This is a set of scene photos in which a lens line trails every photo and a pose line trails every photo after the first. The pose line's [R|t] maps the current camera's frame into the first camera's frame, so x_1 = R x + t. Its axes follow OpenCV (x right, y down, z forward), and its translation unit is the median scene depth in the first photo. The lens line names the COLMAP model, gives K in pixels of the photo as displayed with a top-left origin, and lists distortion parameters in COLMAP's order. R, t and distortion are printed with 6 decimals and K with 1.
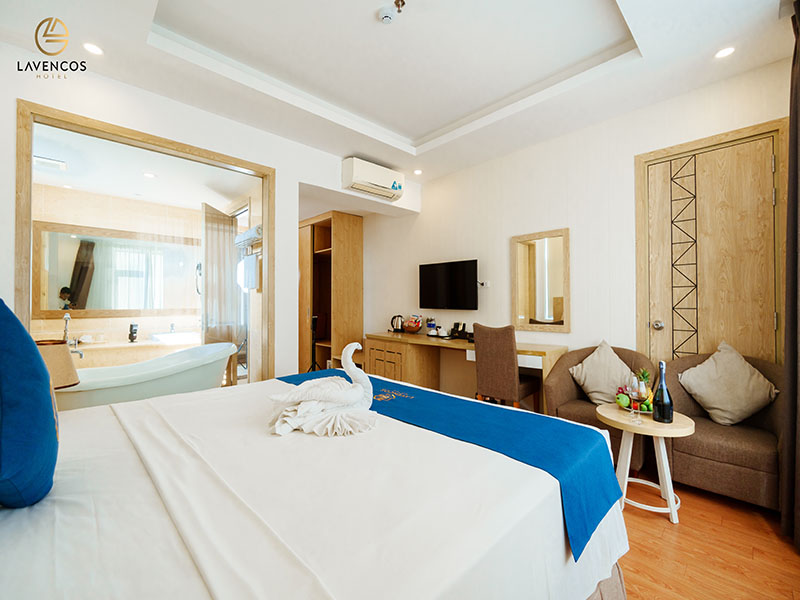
lens RADIAL K [[346.3, 0, 398.6], [0, 346.3, 296.1], [0, 0, 1]] dist [-0.000319, 0.000070]
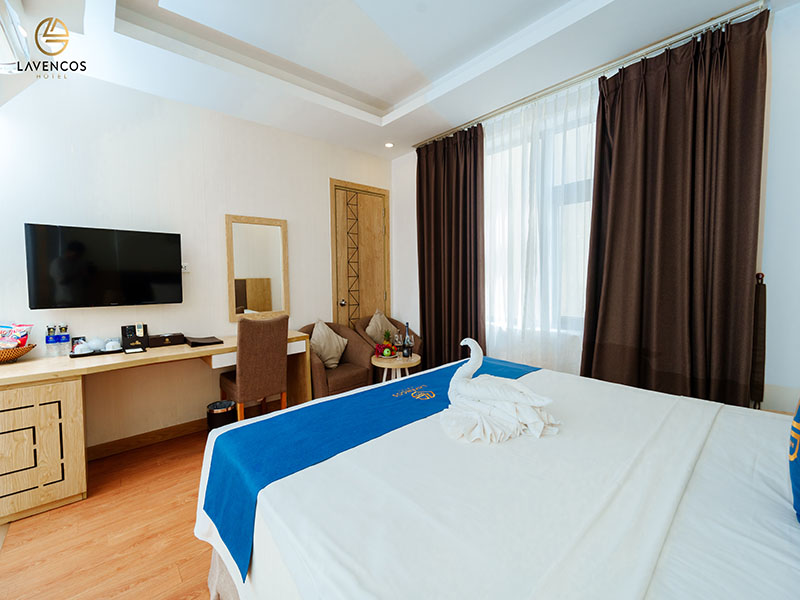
lens RADIAL K [[341.8, 0, 400.0], [0, 341.8, 300.0], [0, 0, 1]] dist [-0.002092, -0.000384]
pose [[0.035072, -0.064989, 0.997269, -0.484535], [-0.006189, 0.997850, 0.065245, -0.016871], [-0.999366, -0.008461, 0.034595, 0.508494]]
